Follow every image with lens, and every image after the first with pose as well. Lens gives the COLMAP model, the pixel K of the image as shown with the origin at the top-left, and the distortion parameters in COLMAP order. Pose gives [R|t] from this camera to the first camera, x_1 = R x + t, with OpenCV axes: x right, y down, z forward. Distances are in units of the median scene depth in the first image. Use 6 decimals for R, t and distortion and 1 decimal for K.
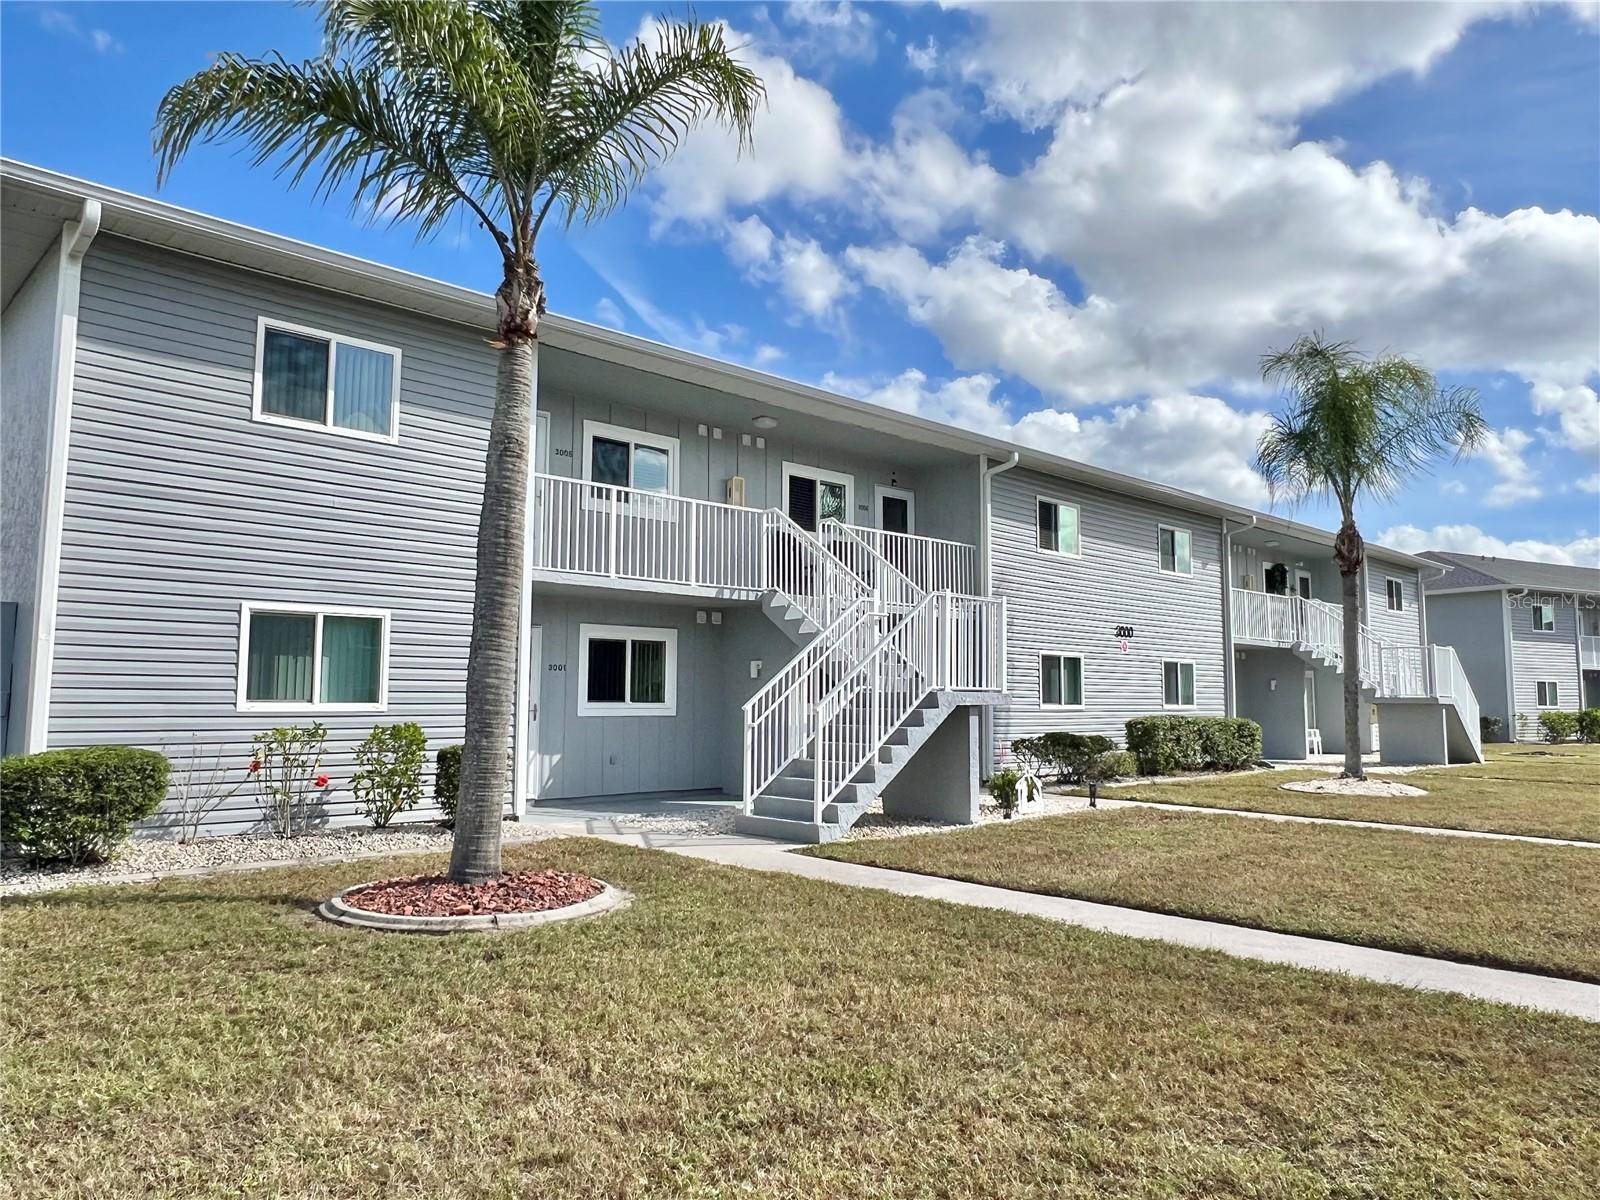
lens RADIAL K [[1098.6, 0, 800.0], [0, 1098.6, 600.0], [0, 0, 1]] dist [0.002648, 0.000953]
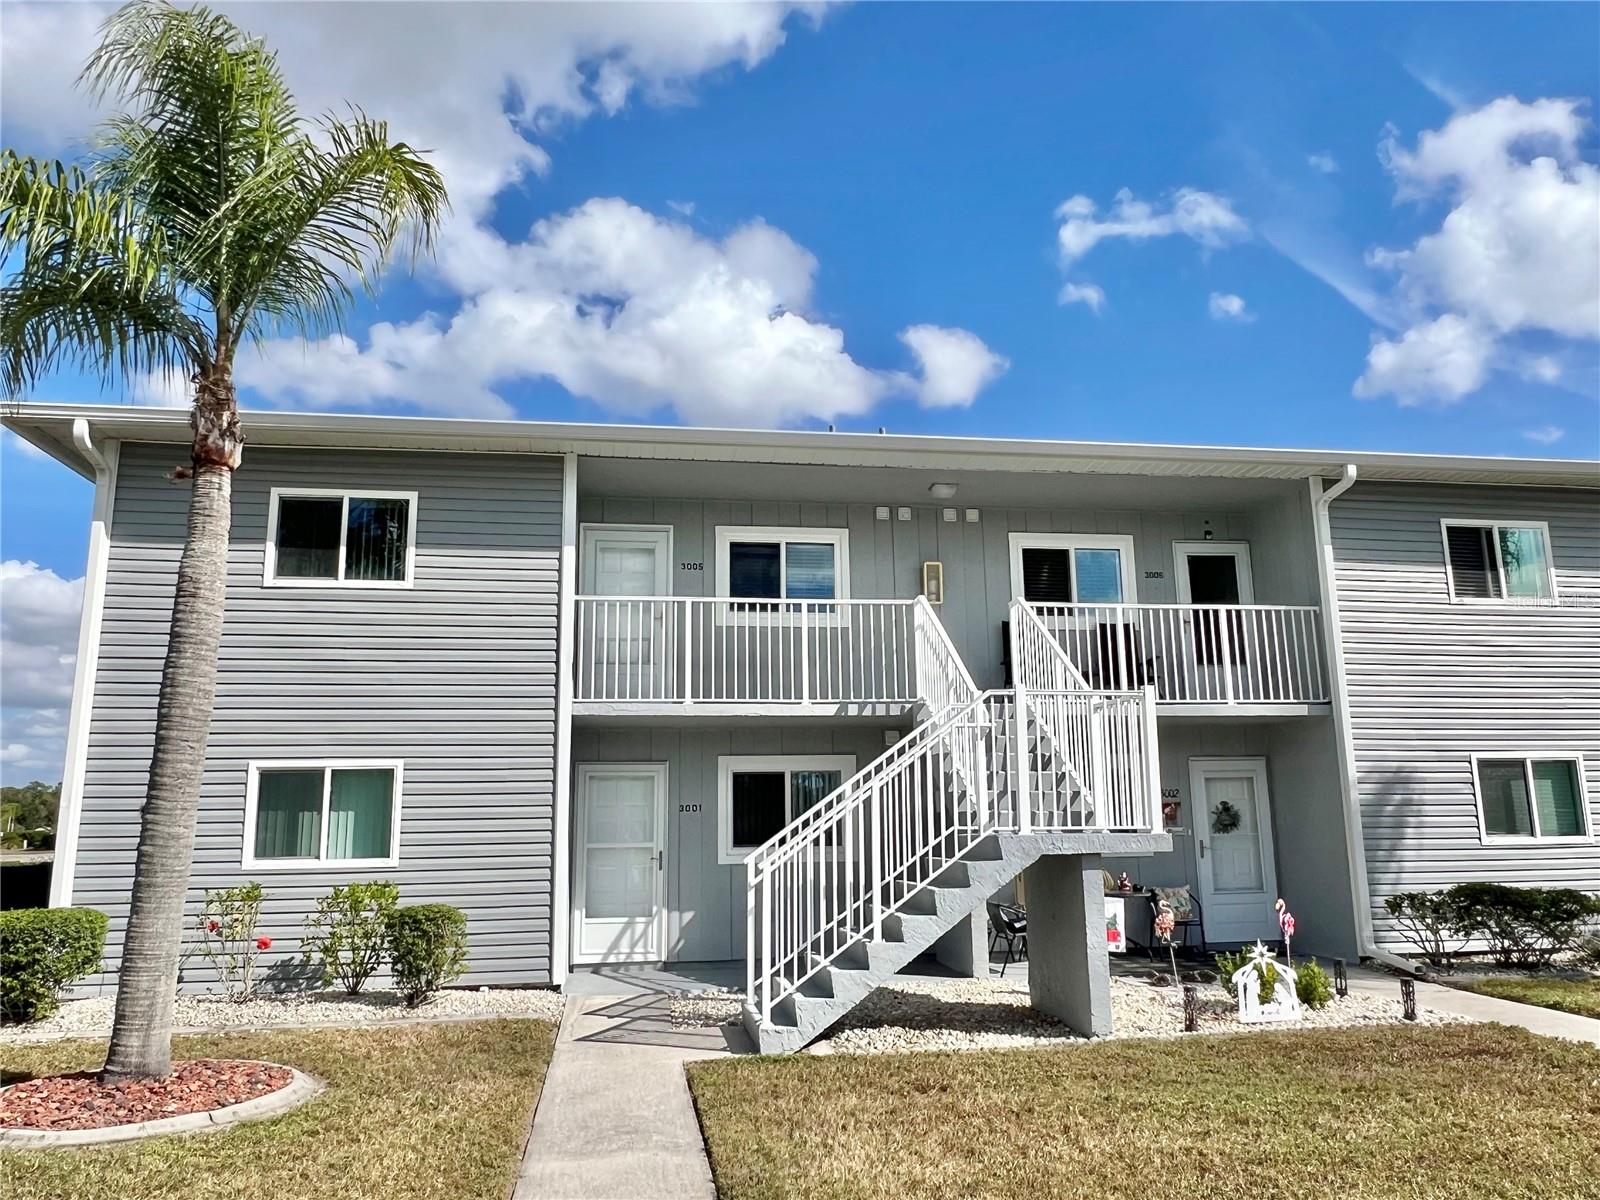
lens RADIAL K [[1136.5, 0, 800.0], [0, 1136.5, 600.0], [0, 0, 1]] dist [-0.001137, -0.006807]
pose [[0.817965, -0.127953, -0.560857, 0.421364], [0.071628, 0.990016, -0.121397, 0.014353], [0.570791, 0.059126, 0.818964, 0.323664]]
